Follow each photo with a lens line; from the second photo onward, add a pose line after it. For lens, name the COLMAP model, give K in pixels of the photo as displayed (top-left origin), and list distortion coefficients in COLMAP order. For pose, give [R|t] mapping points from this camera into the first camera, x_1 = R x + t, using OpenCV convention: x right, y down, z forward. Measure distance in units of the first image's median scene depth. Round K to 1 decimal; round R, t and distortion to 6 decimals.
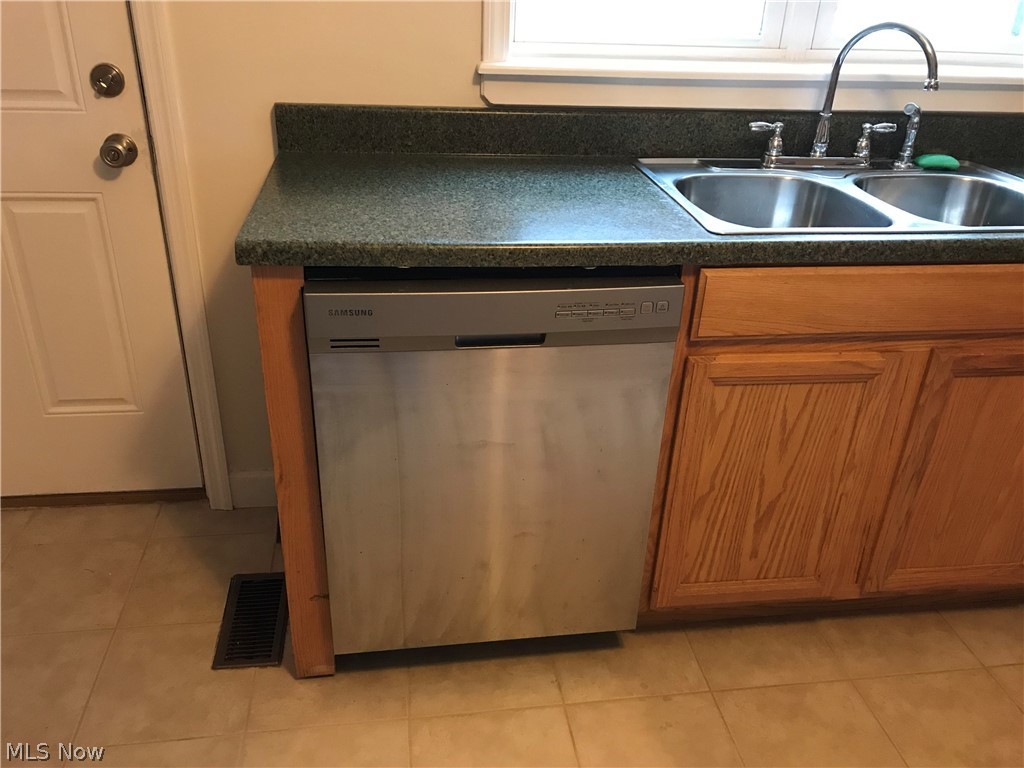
lens RADIAL K [[837.3, 0, 512.0], [0, 837.3, 384.0], [0, 0, 1]] dist [0.010313, 0.003800]
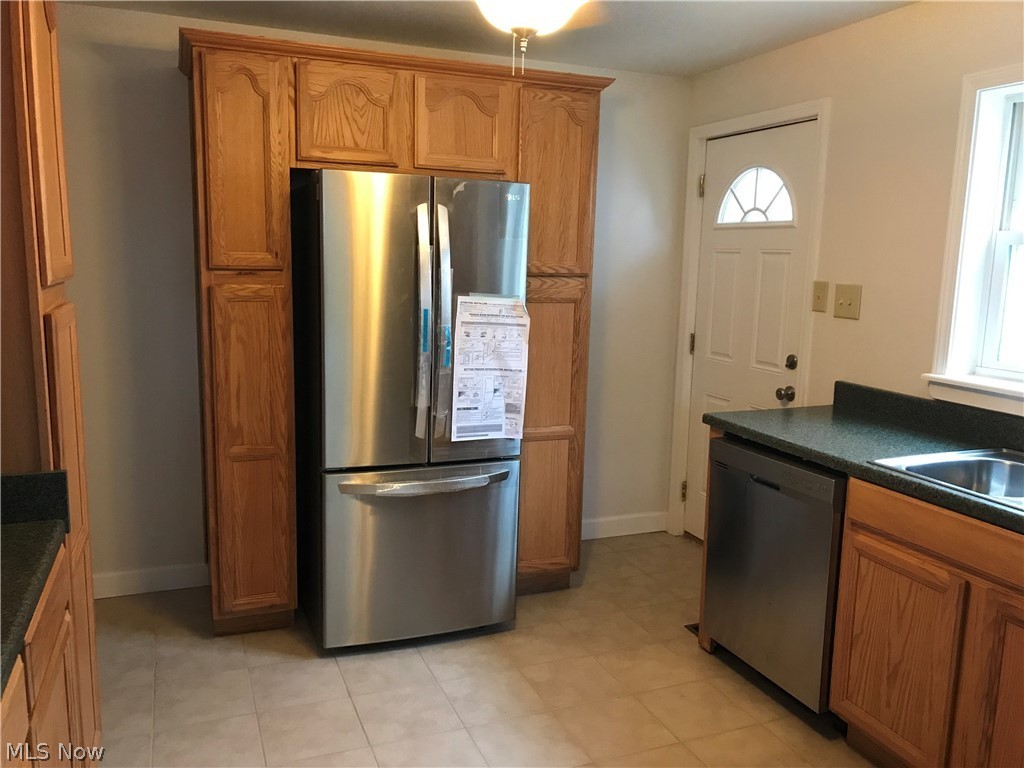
lens RADIAL K [[830.8, 0, 523.4], [0, 830.8, 384.8], [0, 0, 1]] dist [0.060839, -0.096680]
pose [[0.256607, 0.121598, -0.958836, 1.540928], [-0.457970, 0.888913, -0.009833, 0.022879], [0.851126, 0.441641, 0.283790, -0.167697]]
